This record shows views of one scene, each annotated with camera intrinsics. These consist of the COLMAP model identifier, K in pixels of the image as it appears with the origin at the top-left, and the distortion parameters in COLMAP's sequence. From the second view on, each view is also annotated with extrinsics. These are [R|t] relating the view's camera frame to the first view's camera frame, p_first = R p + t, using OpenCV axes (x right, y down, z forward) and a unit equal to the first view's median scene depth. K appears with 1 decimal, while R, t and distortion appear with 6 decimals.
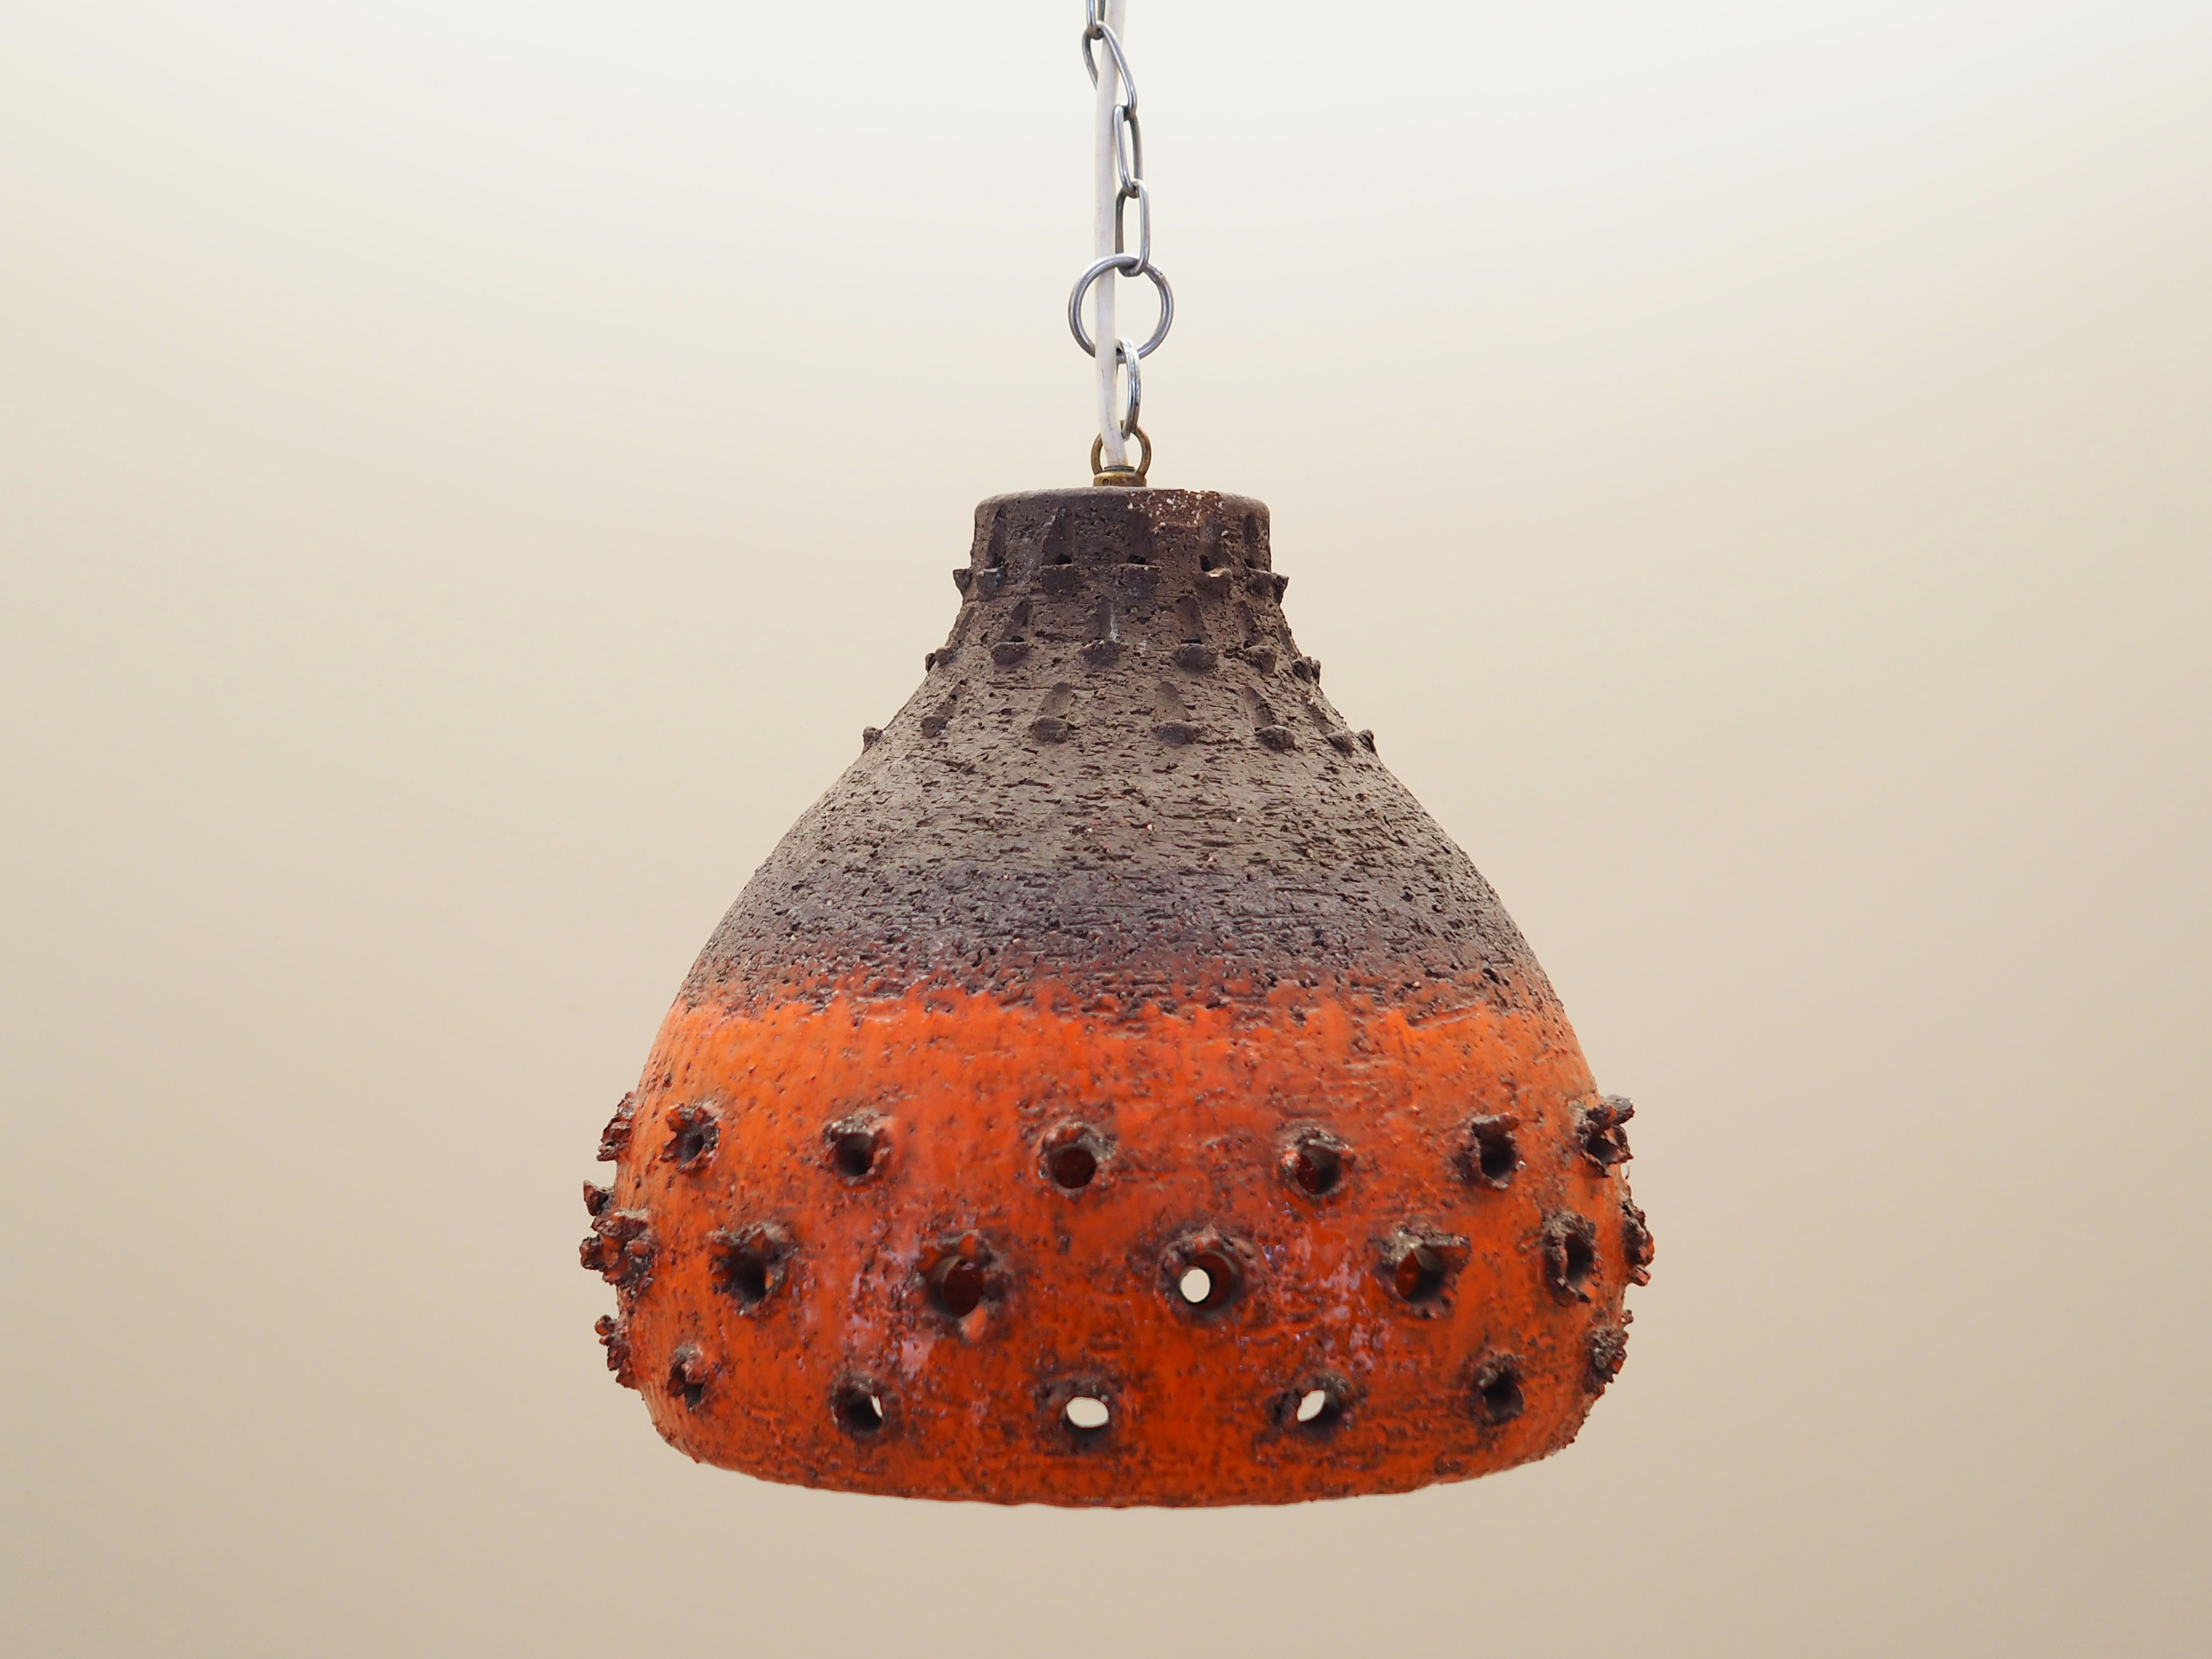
lens RADIAL K [[2429.0, 0, 1106.0], [0, 2429.0, 829.5], [0, 0, 1]] dist [-0.002535, -0.004465]
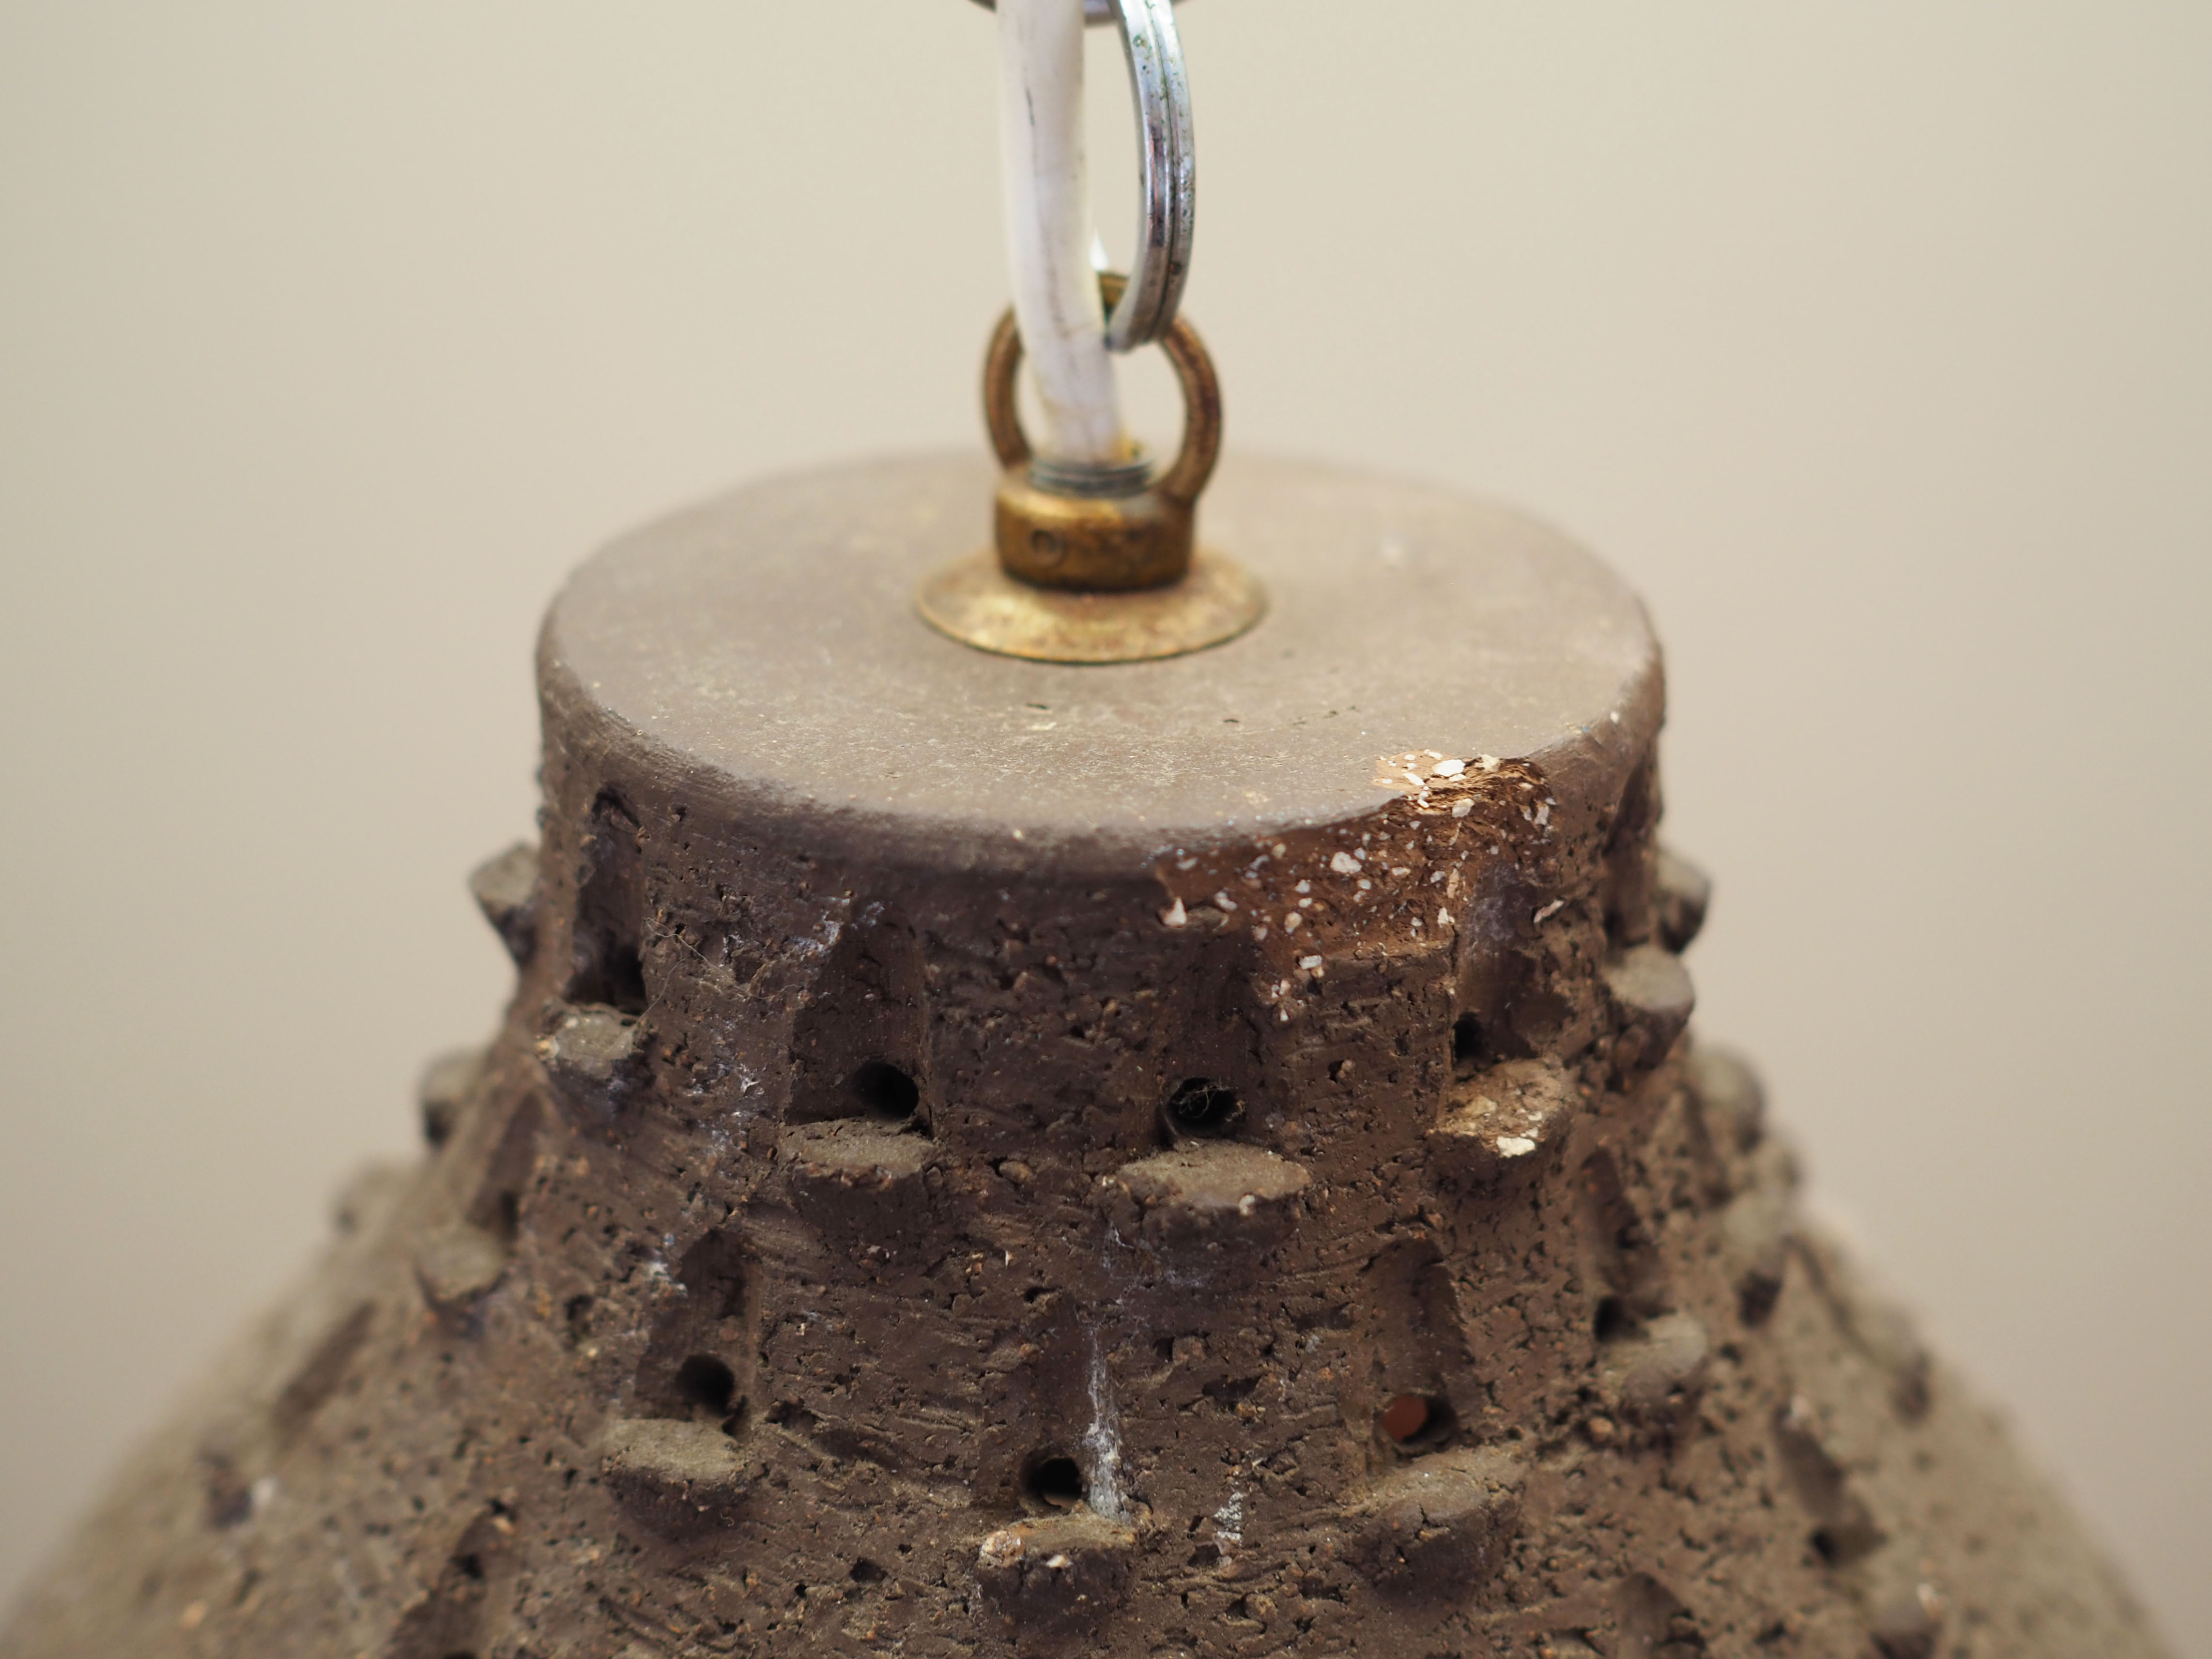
lens RADIAL K [[2429.0, 0, 1106.0], [0, 2429.0, 829.5], [0, 0, 1]] dist [-0.002535, -0.004465]
pose [[0.998595, -0.017700, 0.049946, -0.006896], [-0.002972, 0.922376, 0.386283, -0.212671], [-0.052906, -0.385889, 0.921027, 0.748260]]
